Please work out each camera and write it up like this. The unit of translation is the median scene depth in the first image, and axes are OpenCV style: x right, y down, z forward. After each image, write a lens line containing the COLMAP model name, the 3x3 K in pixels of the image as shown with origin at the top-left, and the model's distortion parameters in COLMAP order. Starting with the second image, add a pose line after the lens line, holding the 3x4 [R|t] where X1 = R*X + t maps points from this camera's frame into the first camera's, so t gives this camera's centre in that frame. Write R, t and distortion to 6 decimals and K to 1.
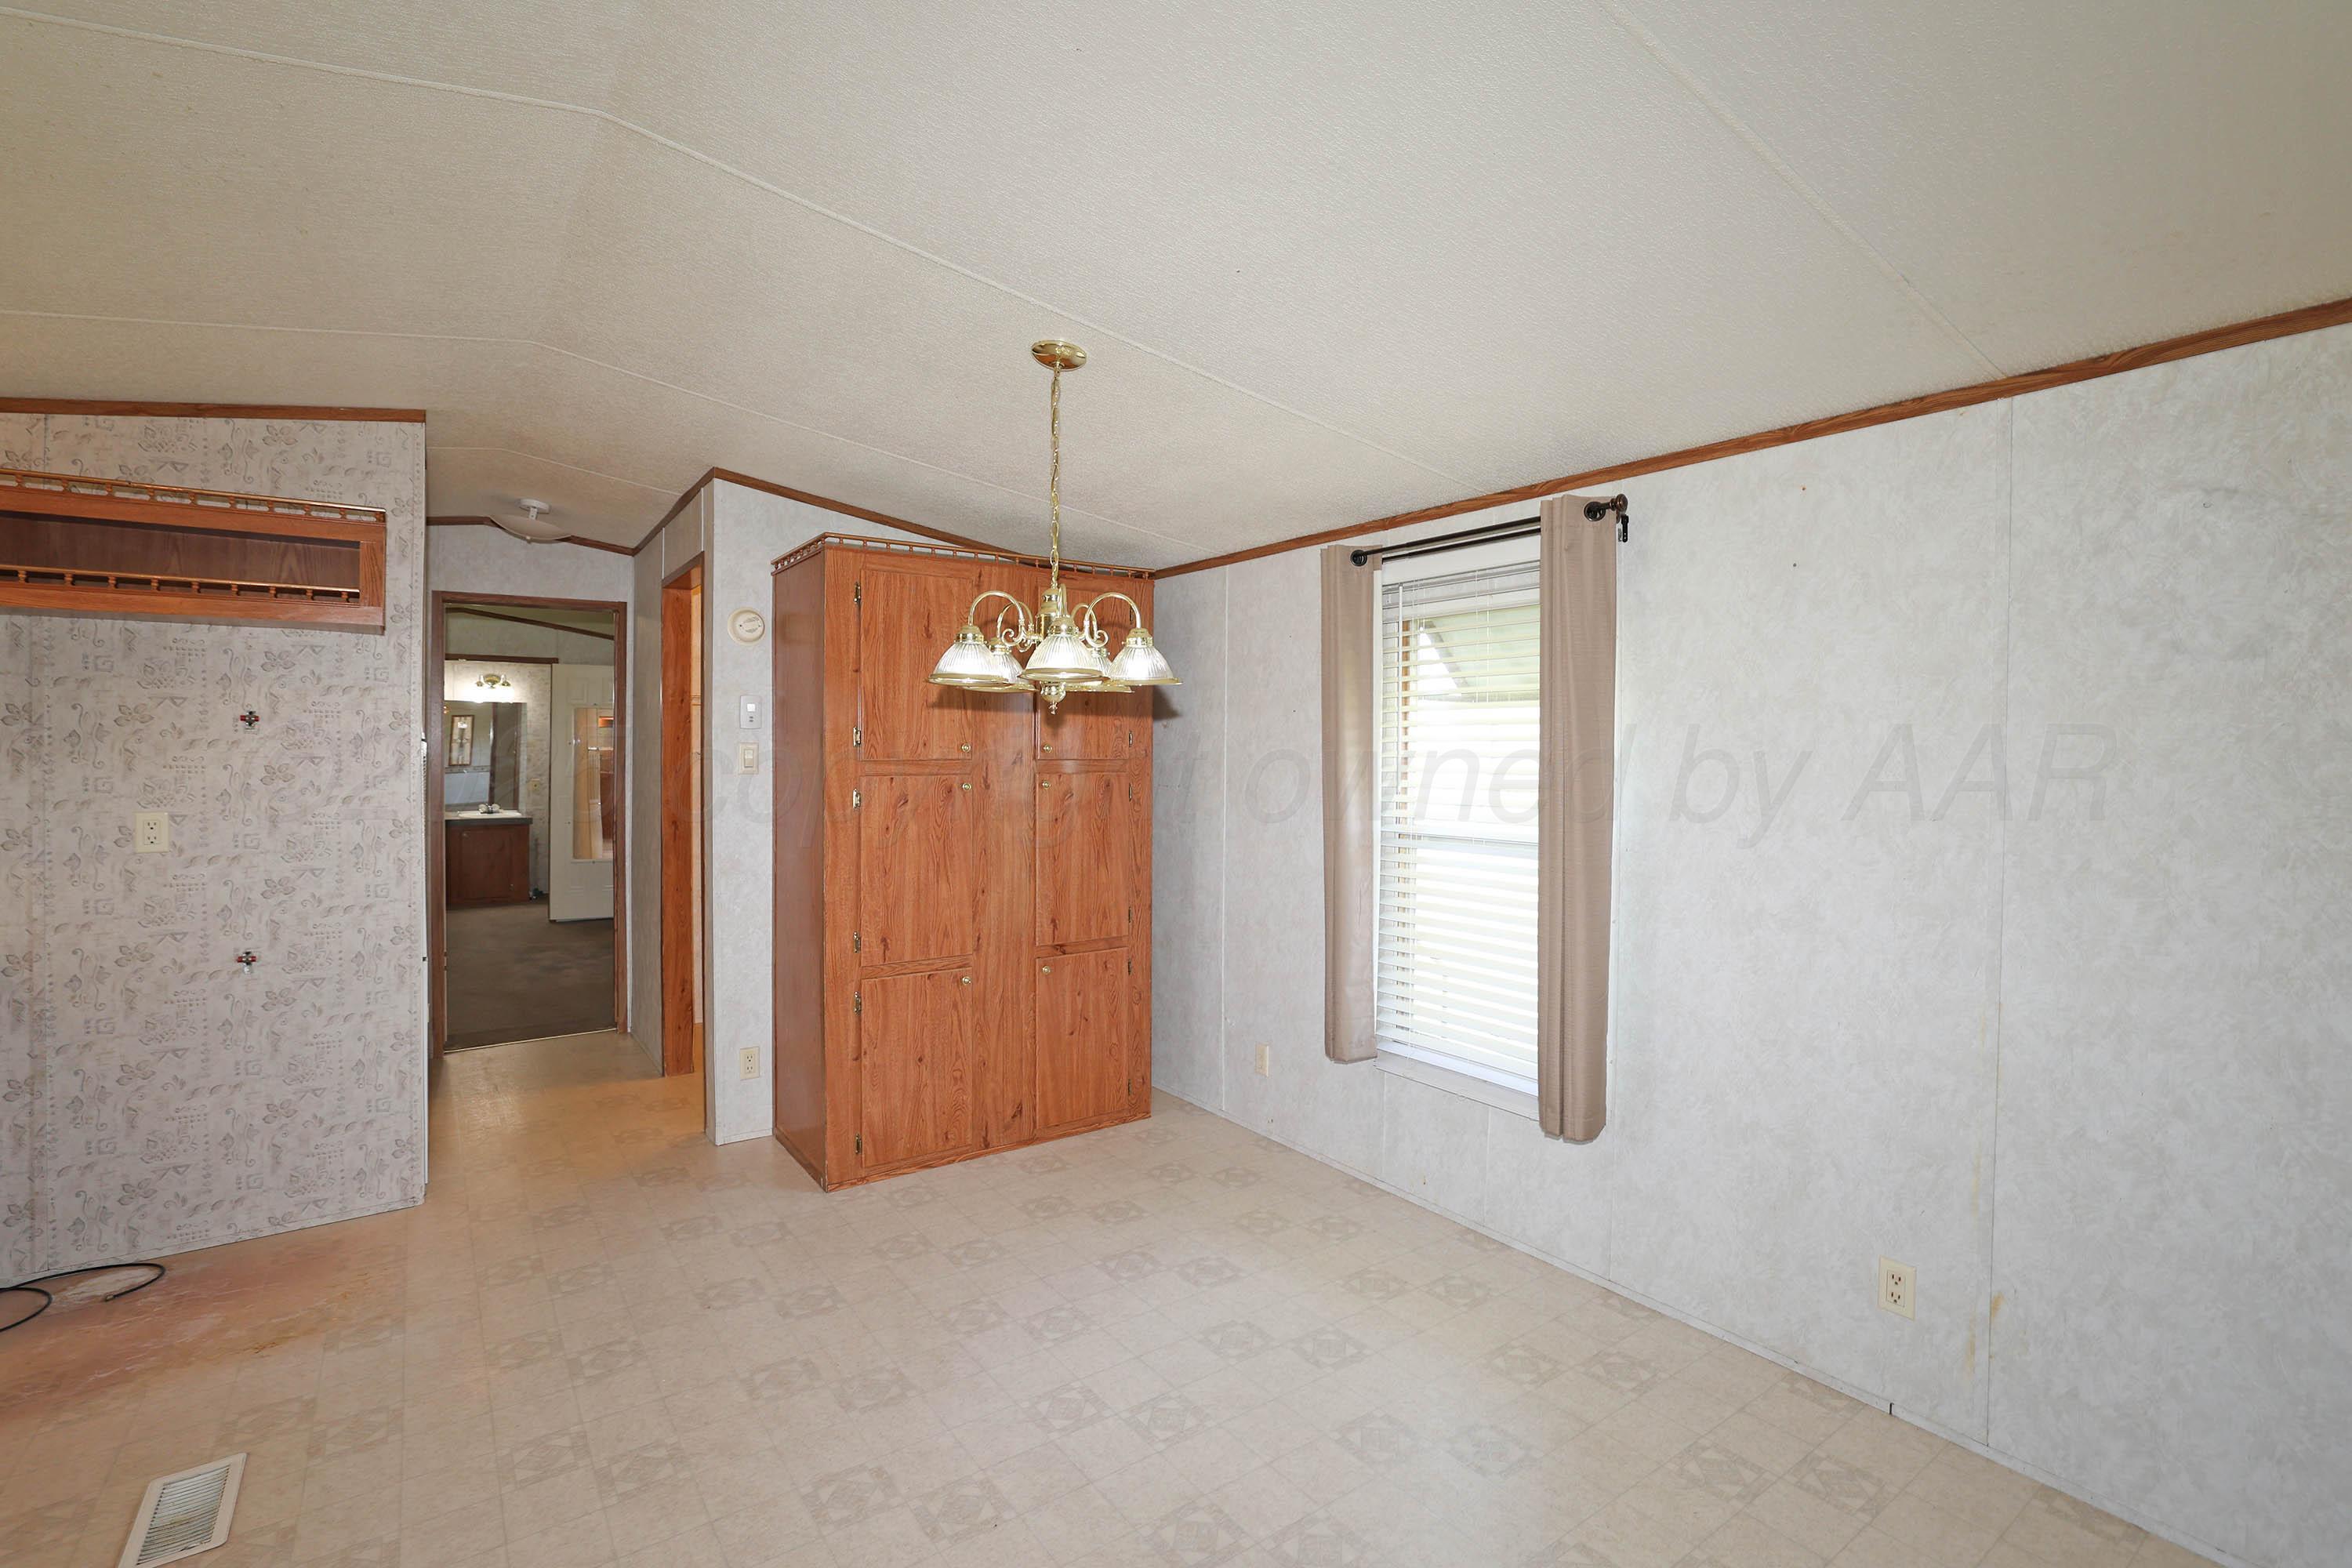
lens RADIAL K [[1019.8, 0, 1191.3], [0, 1019.8, 758.2], [0, 0, 1]] dist [-0.024320, 0.002097]
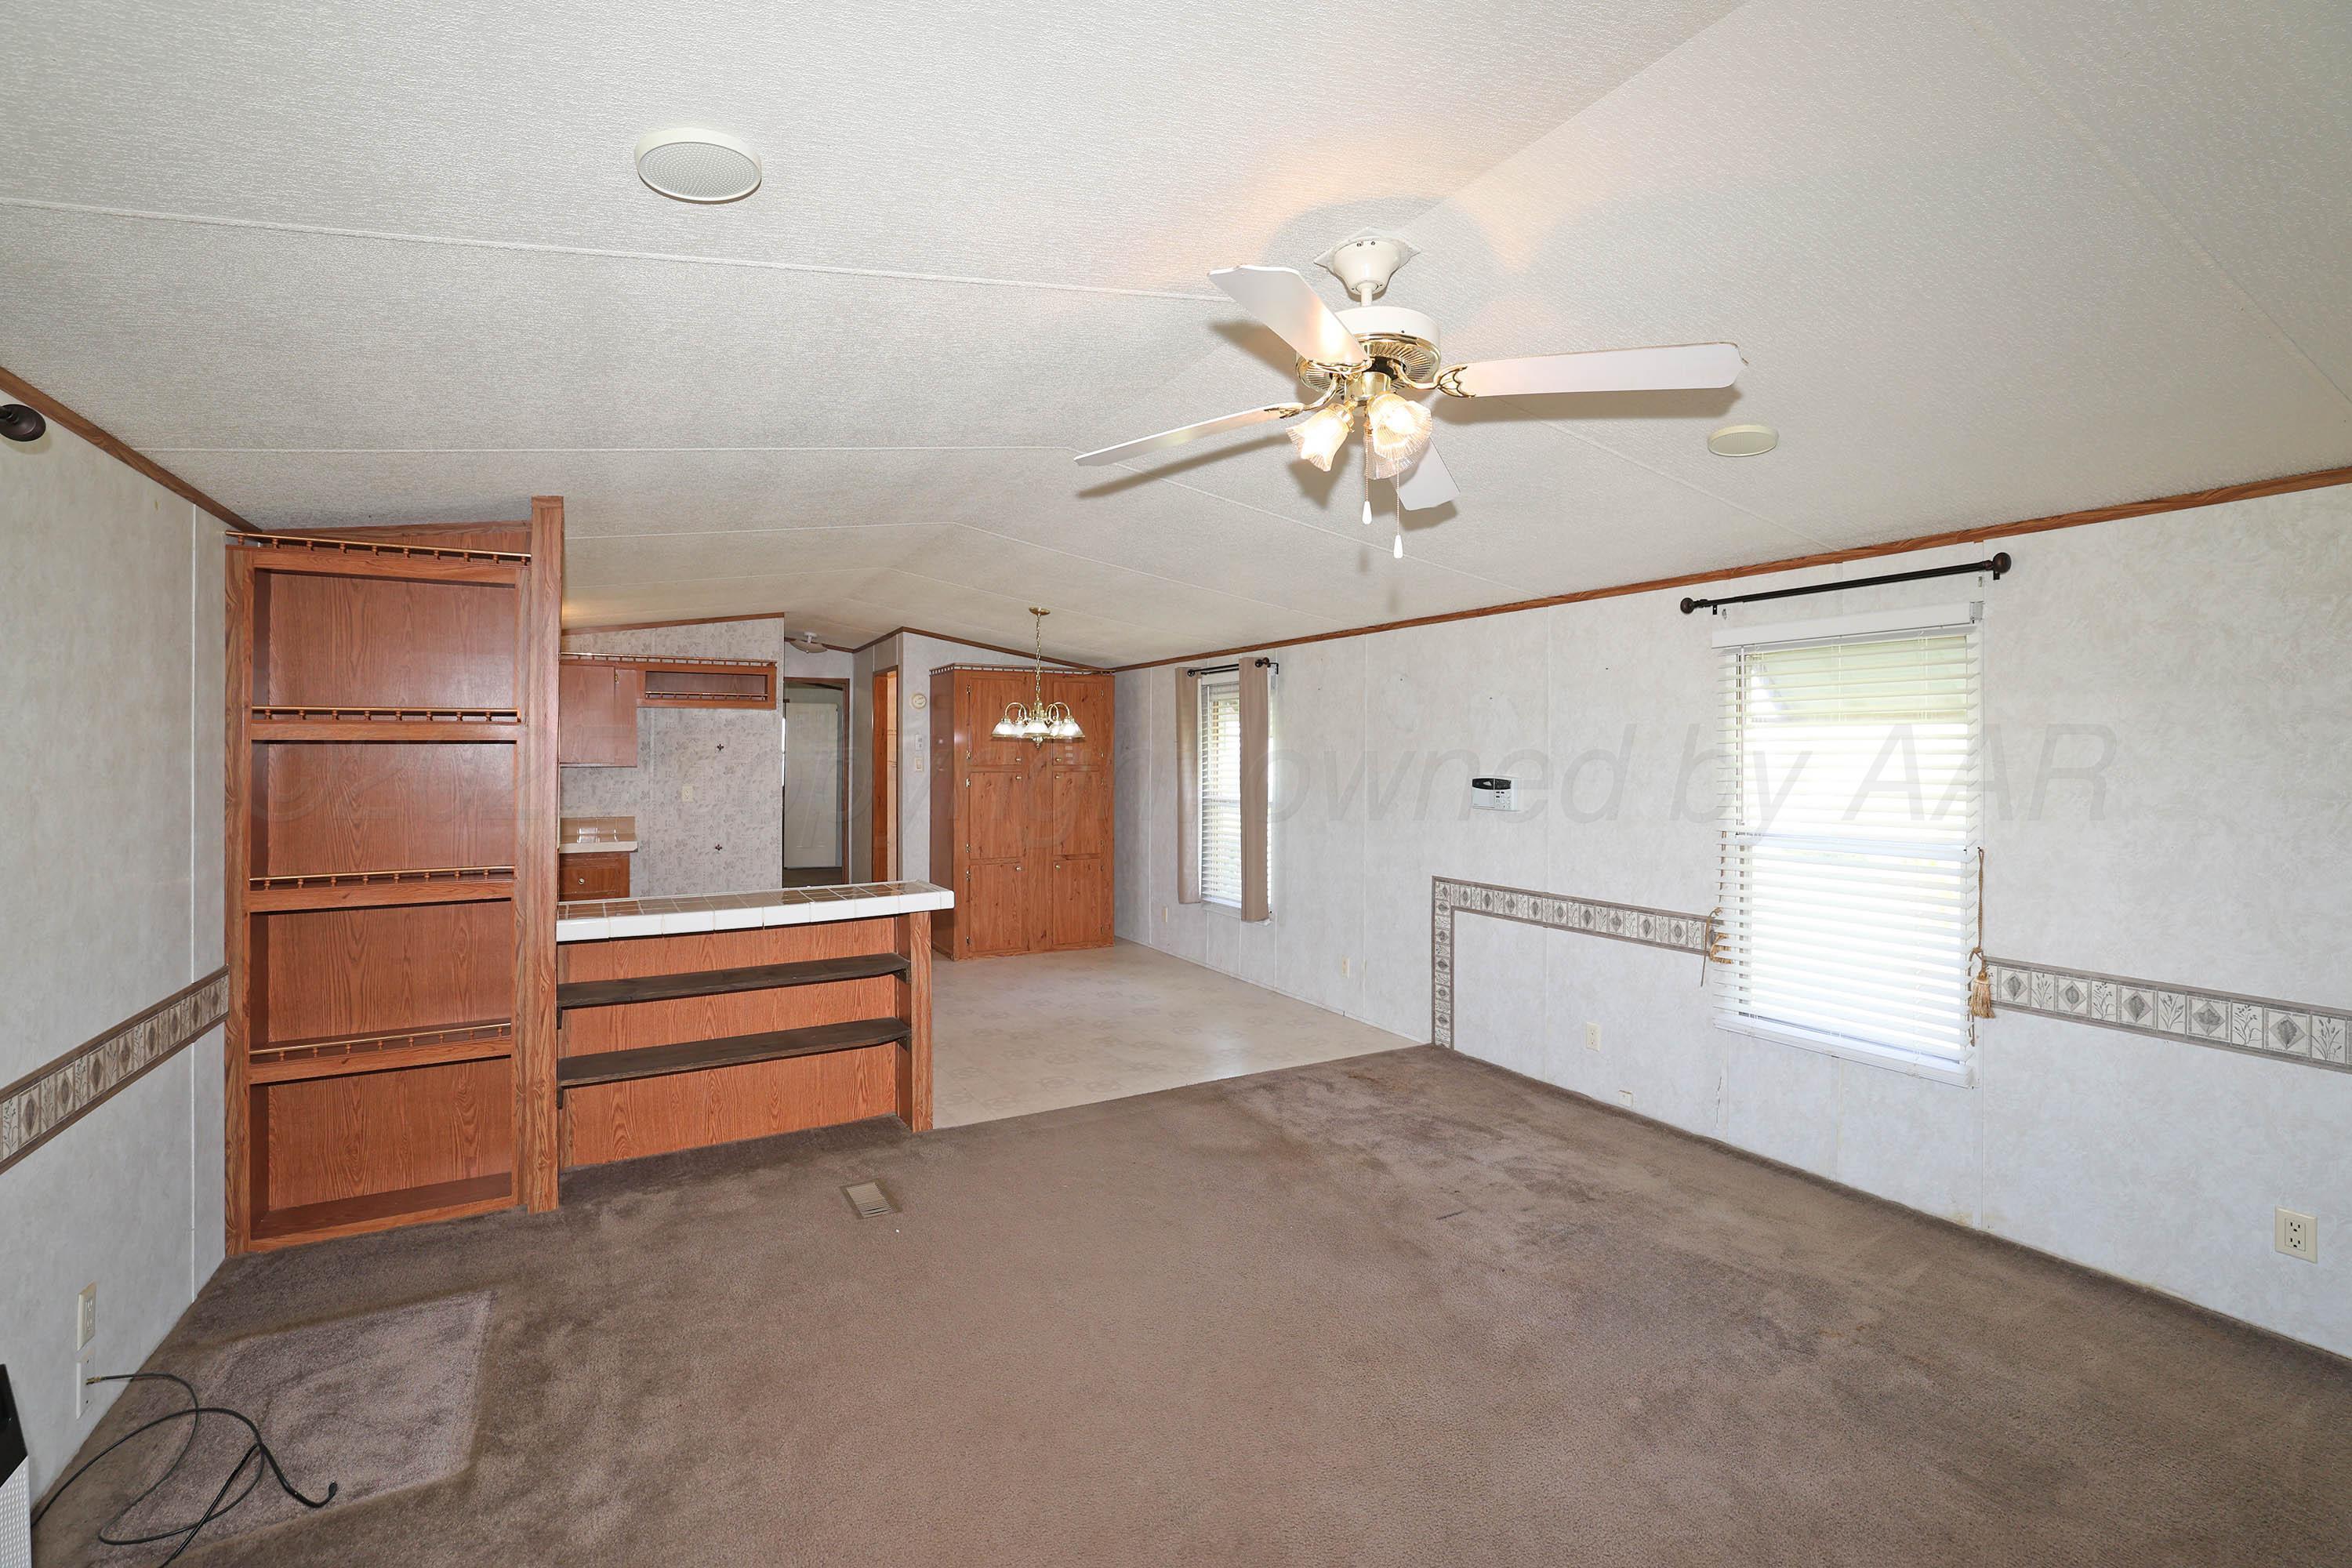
lens RADIAL K [[1019.8, 0, 1184.9], [0, 1019.8, 763.1], [0, 0, 1]] dist [-0.024320, 0.002097]
pose [[0.992356, 0.001905, -0.123392, 0.446081], [-0.001331, 0.999988, 0.004733, -0.014034], [0.123399, -0.004533, 0.992347, -1.231085]]
